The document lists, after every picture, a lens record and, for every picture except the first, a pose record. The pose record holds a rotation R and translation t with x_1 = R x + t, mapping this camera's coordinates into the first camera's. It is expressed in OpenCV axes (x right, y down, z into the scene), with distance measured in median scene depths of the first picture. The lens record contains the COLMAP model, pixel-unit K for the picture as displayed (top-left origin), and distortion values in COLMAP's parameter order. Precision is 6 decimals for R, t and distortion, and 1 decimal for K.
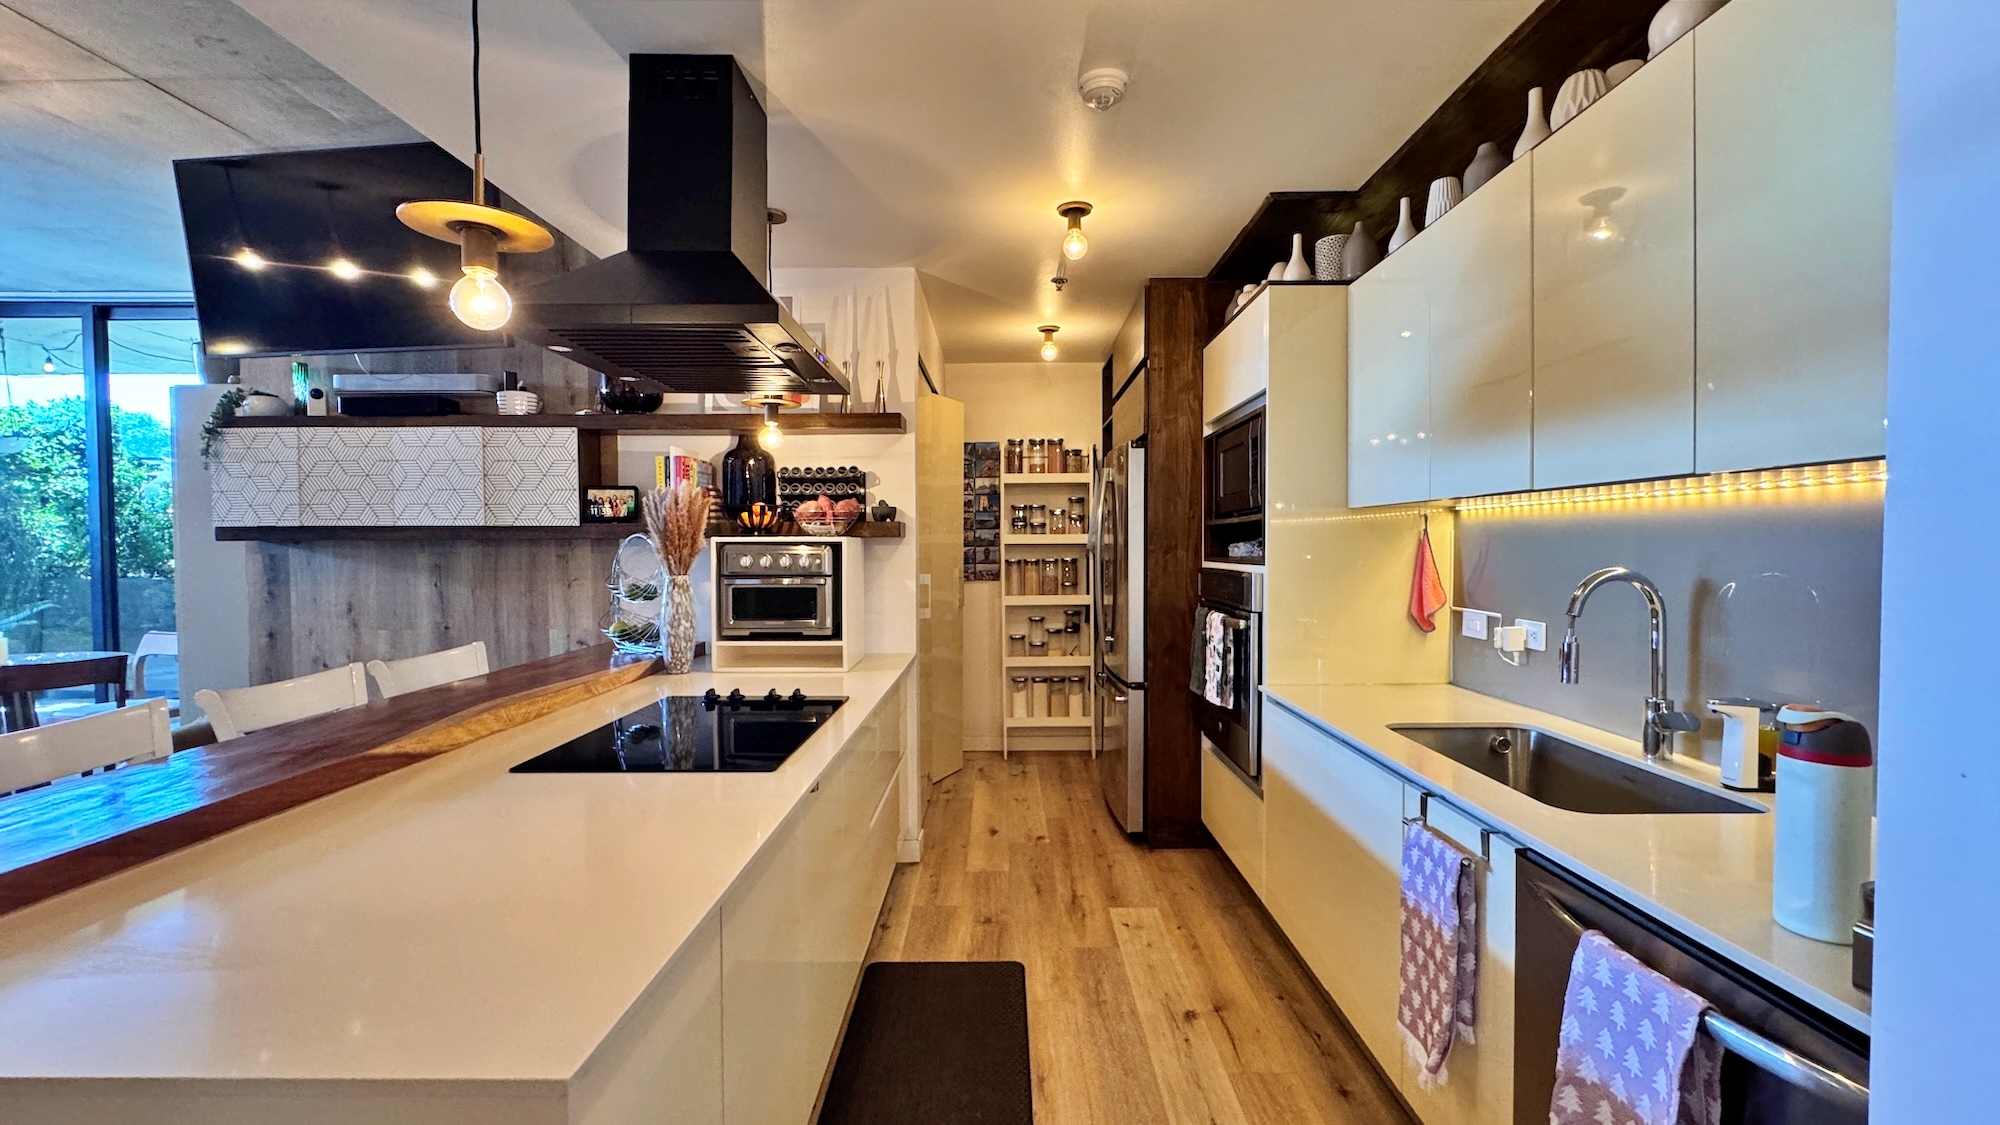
lens RADIAL K [[797.0, 0, 997.5], [0, 797.0, 564.0], [0, 0, 1]] dist [-0.001306, 0.001053]
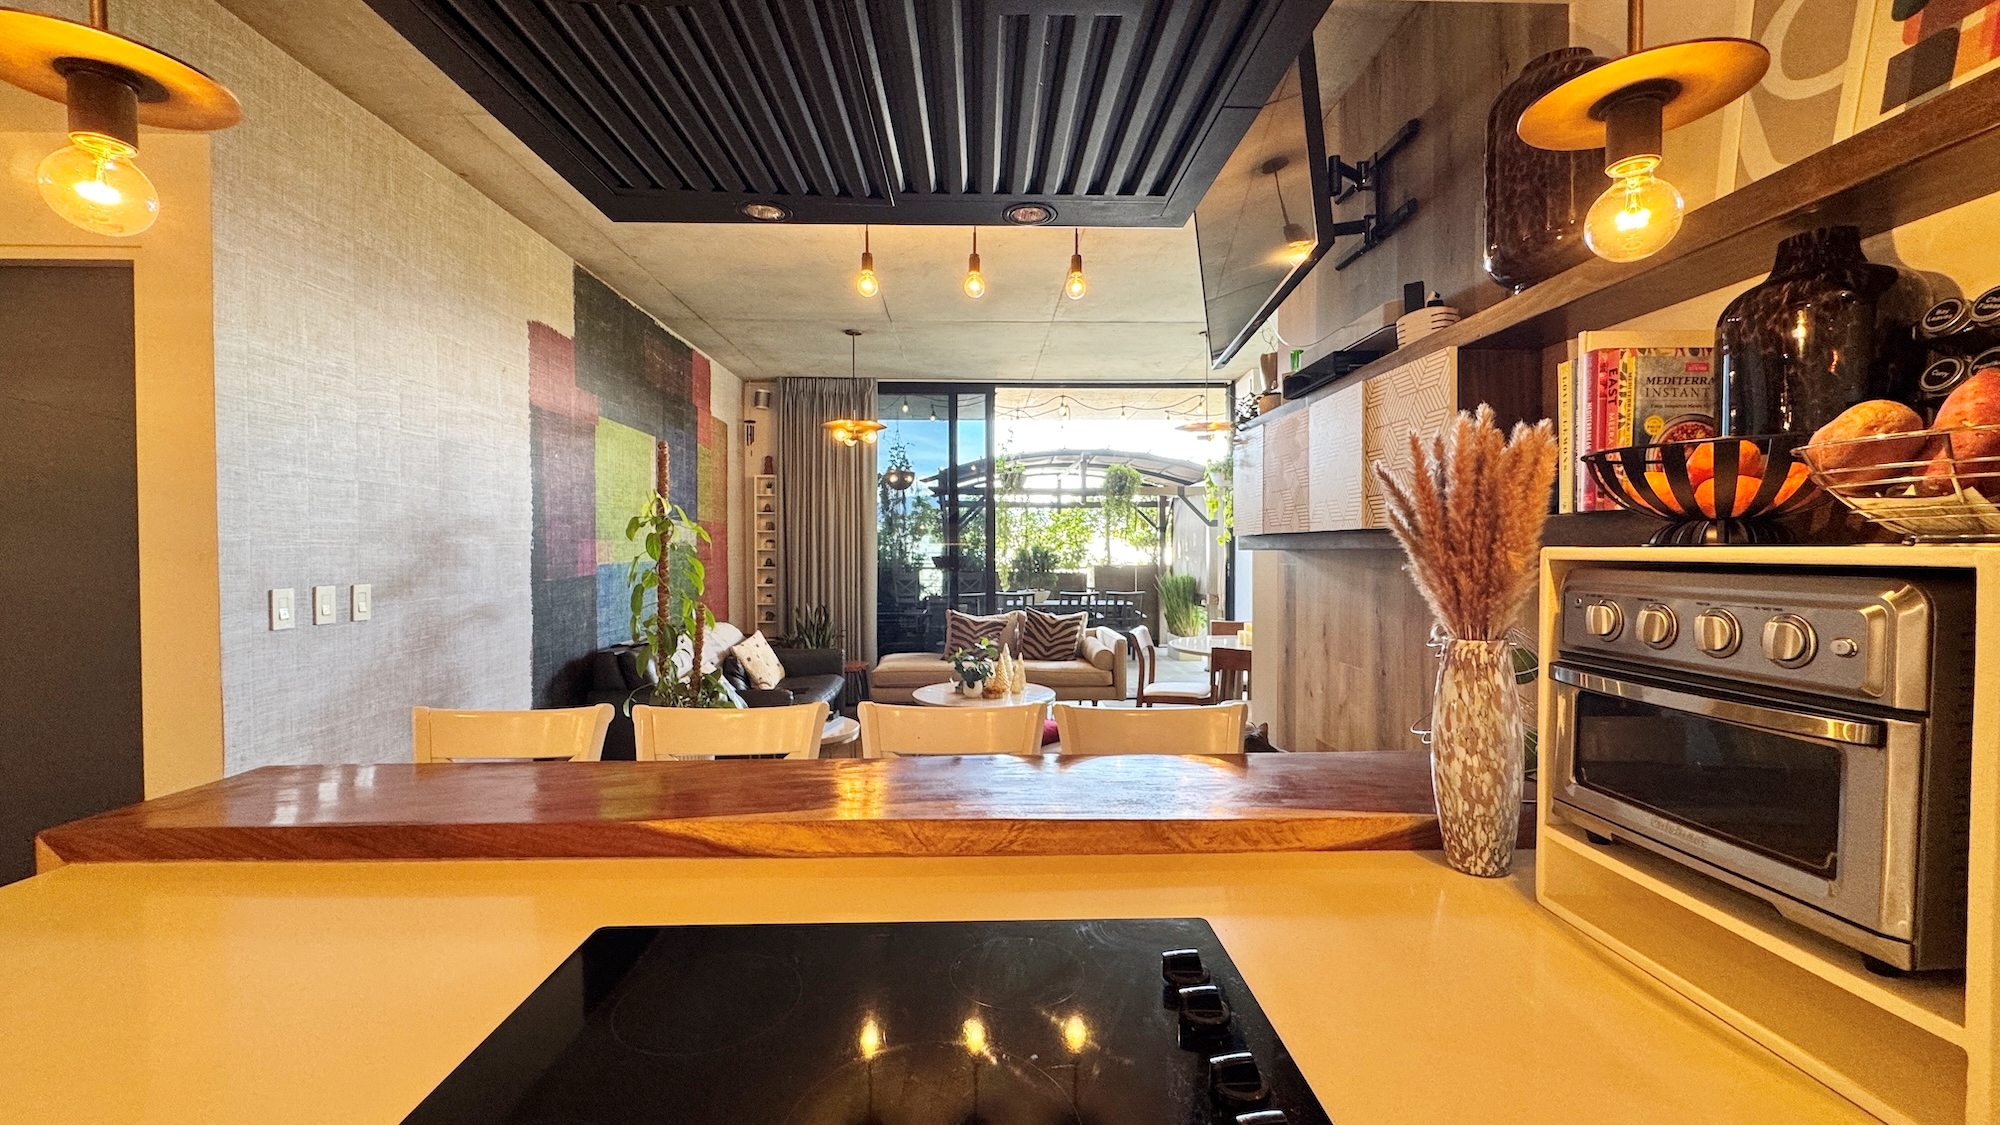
lens RADIAL K [[797.0, 0, 997.9], [0, 797.0, 566.1], [0, 0, 1]] dist [-0.001306, 0.001053]
pose [[0.037539, 0.023911, -0.999009, 0.007550], [-0.025473, 0.999412, 0.022964, -0.023756], [0.998970, 0.024586, 0.038126, 0.651424]]
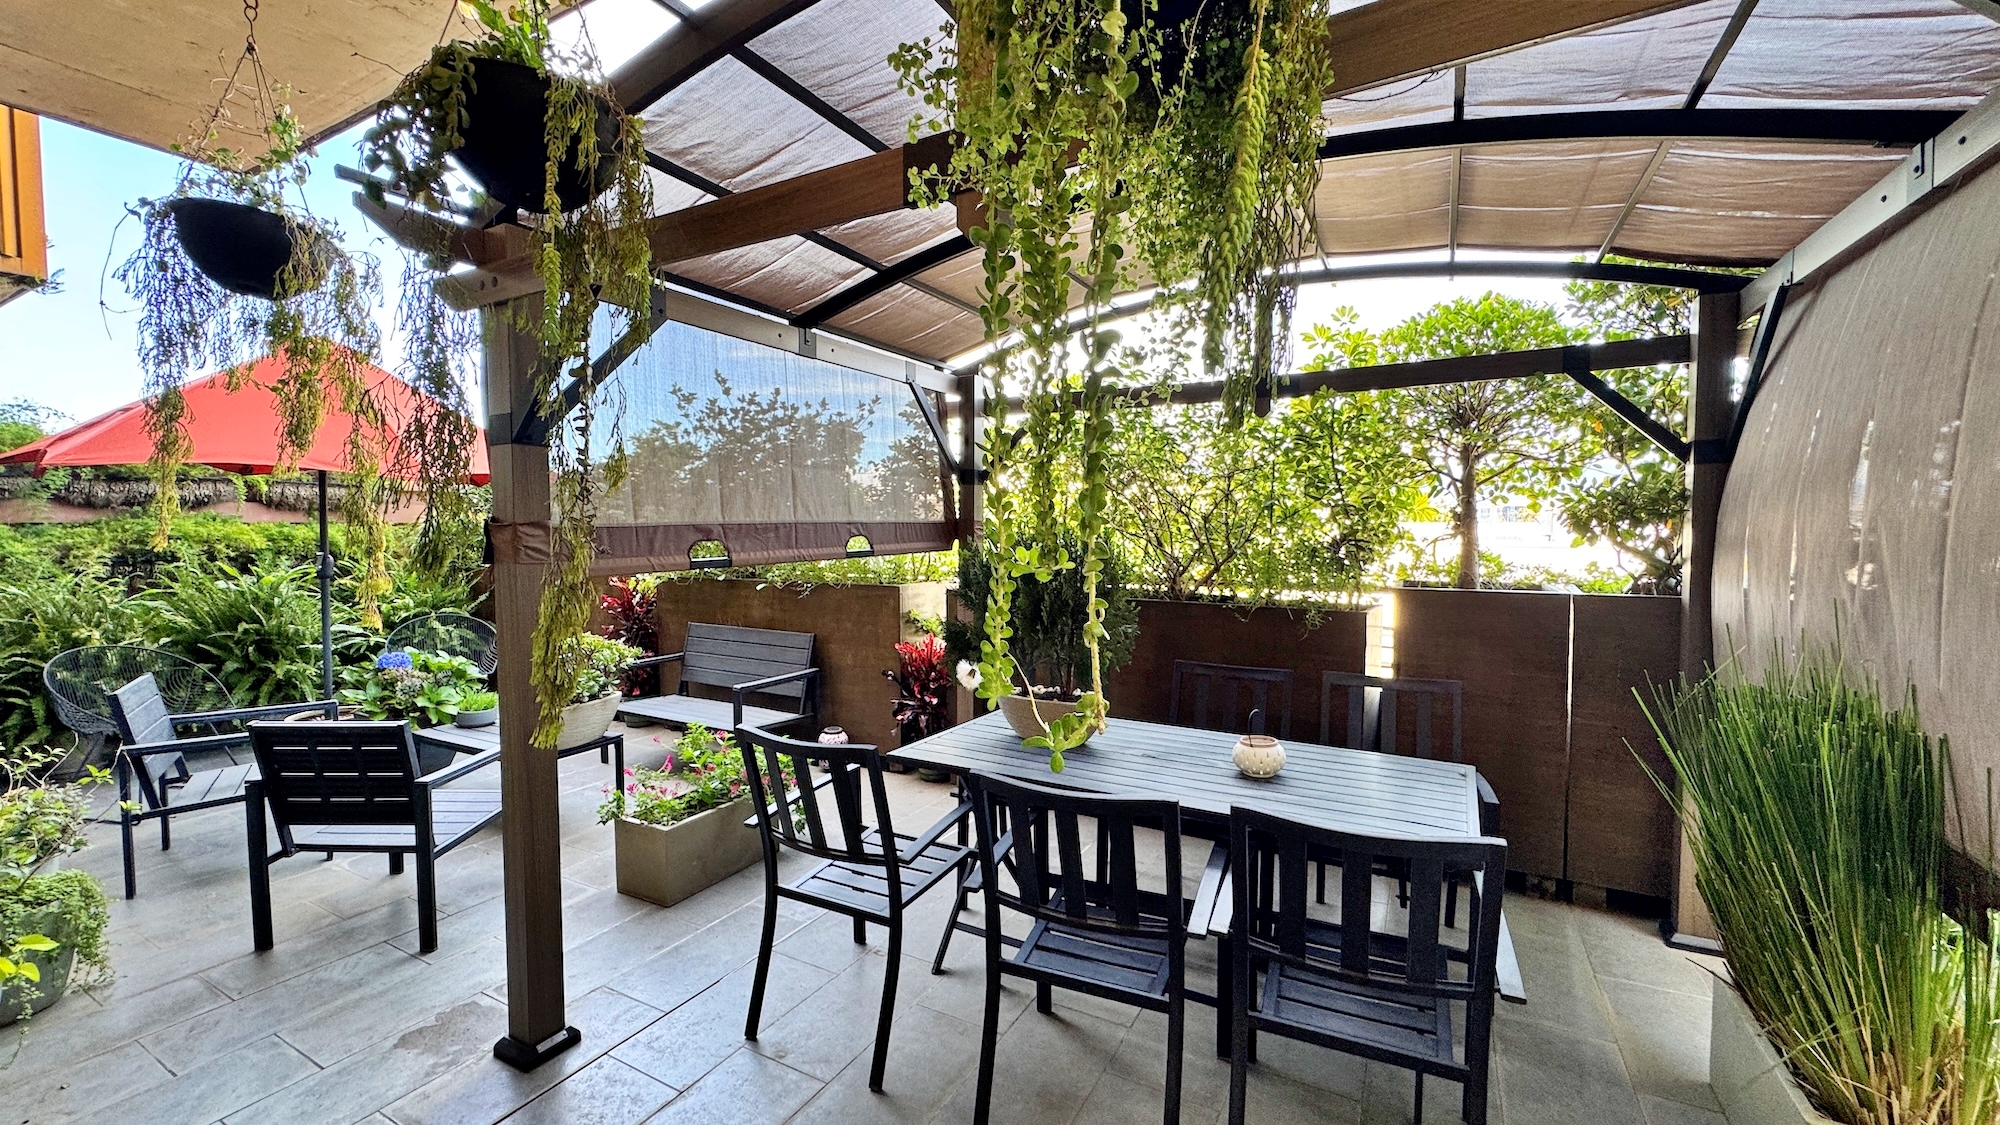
lens RADIAL K [[797.0, 0, 998.1], [0, 797.0, 562.2], [0, 0, 1]] dist [-0.001306, 0.001053]
pose [[-0.483672, 0.045392, -0.874072, -2.405744], [-0.023784, 0.997604, 0.064969, -0.044868], [0.874926, 0.052212, -0.481433, 1.267671]]
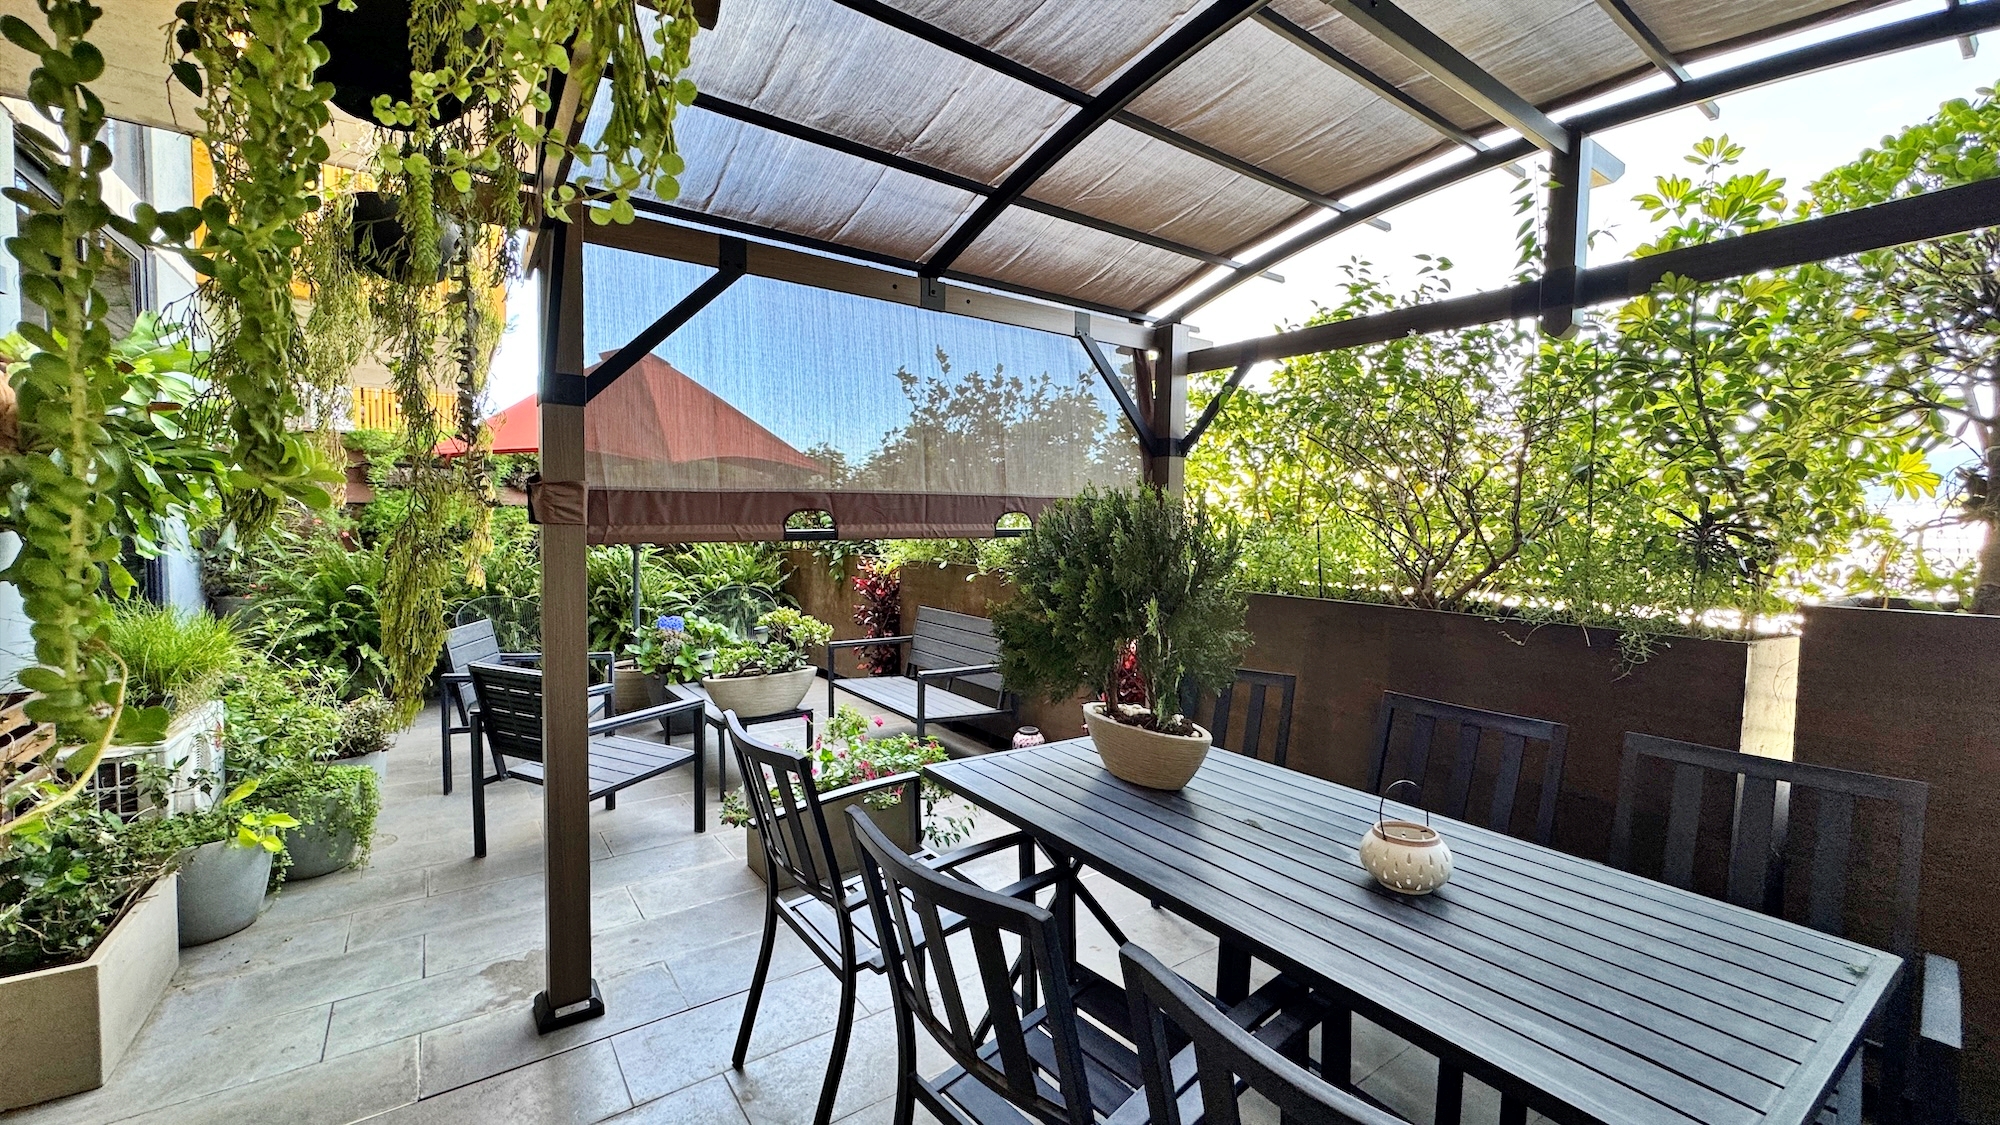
lens RADIAL K [[797.0, 0, 999.1], [0, 797.0, 560.4], [0, 0, 1]] dist [-0.001306, 0.001053]
pose [[-0.813594, 0.022236, -0.581008, -2.705353], [-0.025759, 0.996909, 0.074223, -0.019477], [0.580863, 0.075353, -0.810506, 1.351828]]
